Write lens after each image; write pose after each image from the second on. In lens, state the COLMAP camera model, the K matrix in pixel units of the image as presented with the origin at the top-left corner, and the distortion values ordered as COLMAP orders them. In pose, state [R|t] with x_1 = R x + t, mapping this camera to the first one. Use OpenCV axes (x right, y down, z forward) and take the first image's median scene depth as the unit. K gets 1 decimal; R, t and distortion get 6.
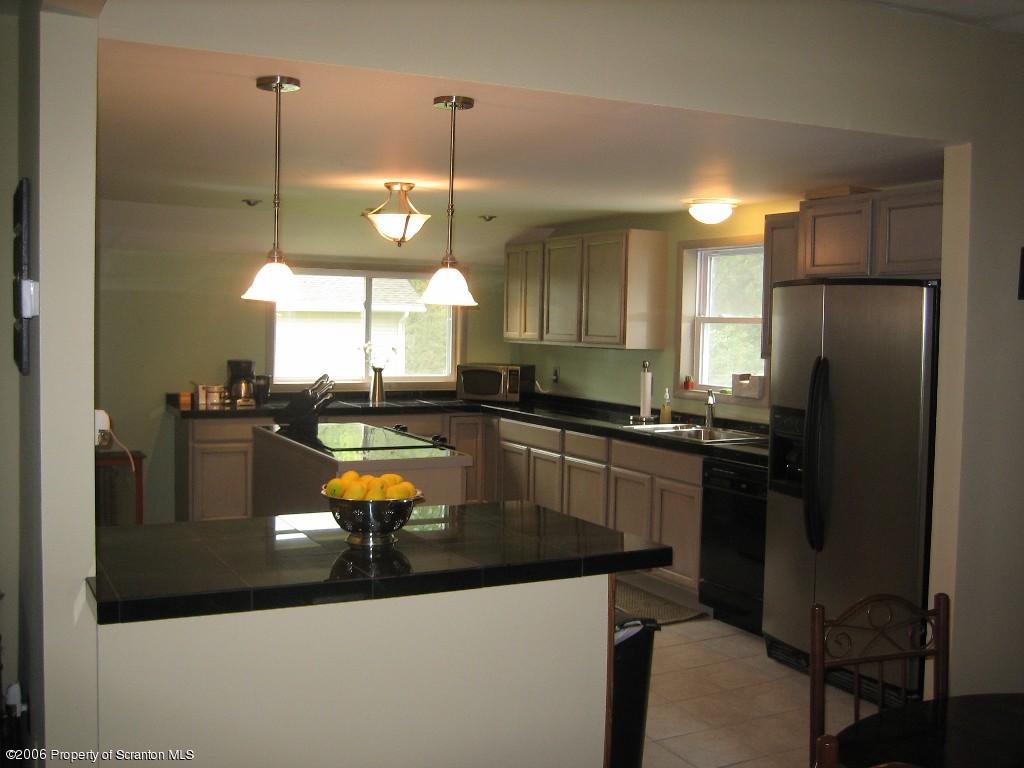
lens RADIAL K [[1085.1, 0, 509.2], [0, 1085.1, 386.2], [0, 0, 1]] dist [-0.077139, 0.000000]
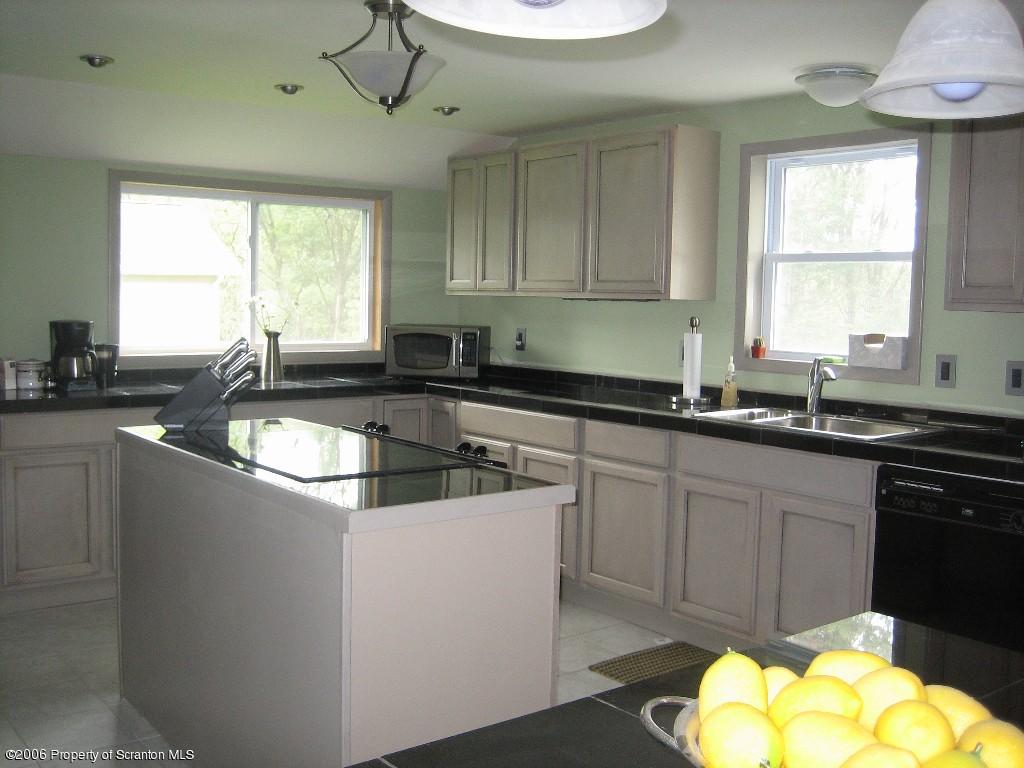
lens RADIAL K [[1085.1, 0, 513.7], [0, 1085.1, 384.1], [0, 0, 1]] dist [-0.077139, 0.000000]
pose [[0.981417, -0.016597, 0.191169, -0.112170], [0.011573, 0.999559, 0.027365, -0.000684], [-0.191539, -0.024643, 0.981176, 0.320083]]
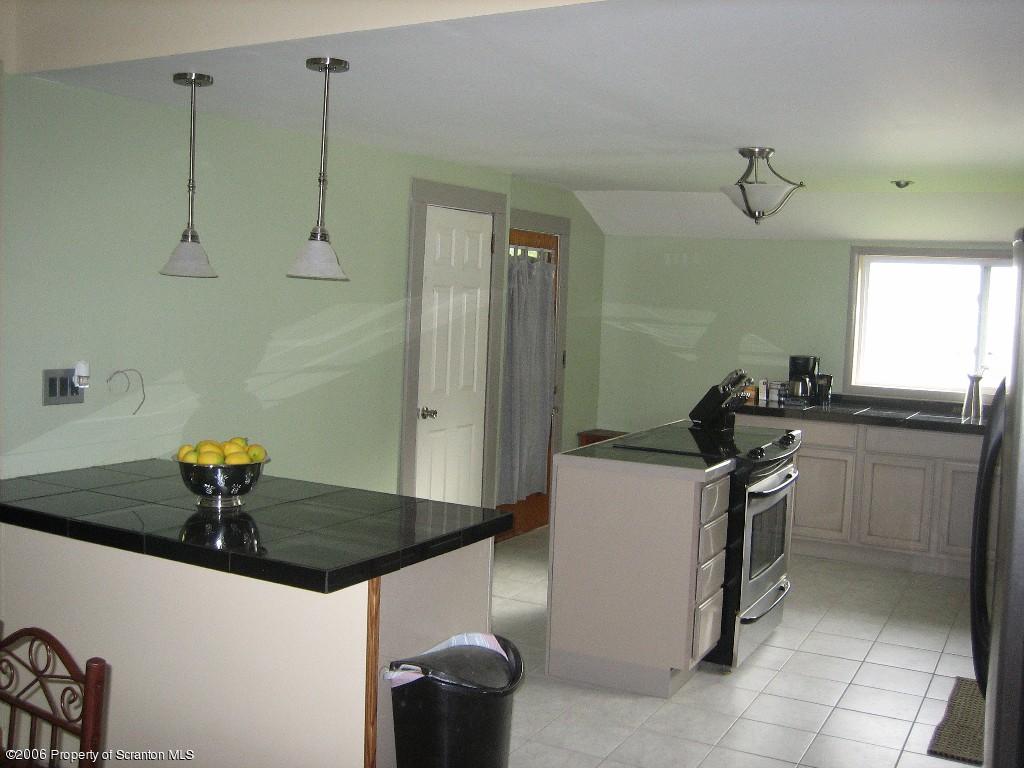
lens RADIAL K [[1085.1, 0, 512.2], [0, 1085.1, 382.4], [0, 0, 1]] dist [-0.077139, 0.000000]
pose [[0.541249, 0.065457, -0.838311, 0.402063], [-0.072186, 0.996902, 0.031234, -0.013150], [0.837758, 0.043609, 0.544297, 0.290225]]
